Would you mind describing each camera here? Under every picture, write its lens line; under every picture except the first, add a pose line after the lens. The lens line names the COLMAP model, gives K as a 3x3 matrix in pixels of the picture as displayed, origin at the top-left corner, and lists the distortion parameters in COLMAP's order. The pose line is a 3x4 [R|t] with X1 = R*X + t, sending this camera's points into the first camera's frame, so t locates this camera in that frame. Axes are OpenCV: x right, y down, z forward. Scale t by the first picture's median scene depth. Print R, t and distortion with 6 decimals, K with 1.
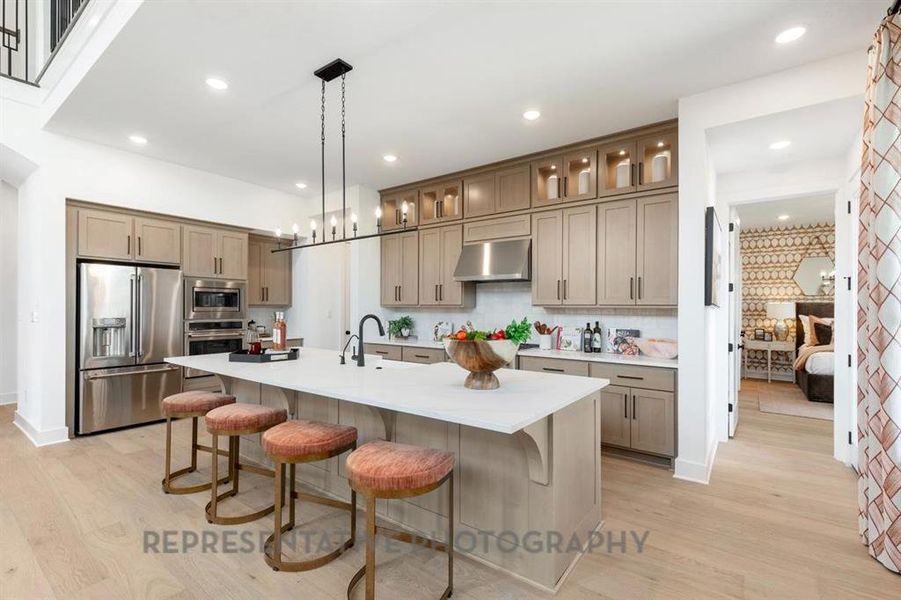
lens RADIAL K [[404.4, 0, 452.4], [0, 404.4, 303.5], [0, 0, 1]] dist [0.000246, -0.000065]
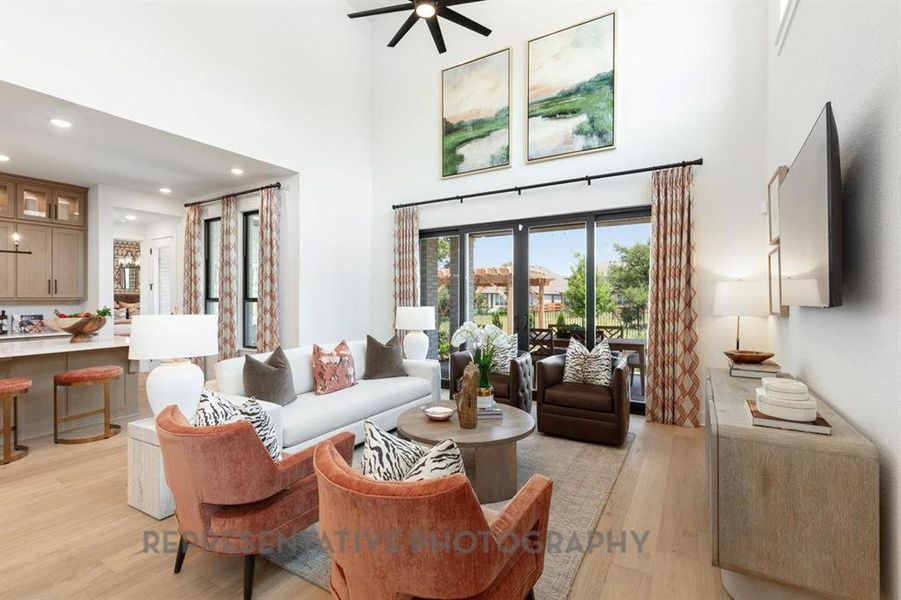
lens RADIAL K [[404.4, 0, 452.4], [0, 404.4, 303.5], [0, 0, 1]] dist [0.000246, -0.000065]
pose [[-0.094376, -0.020448, 0.995327, -1.104161], [-0.002370, 0.999791, 0.020315, -0.007515], [-0.995534, -0.000441, -0.094405, -0.320689]]
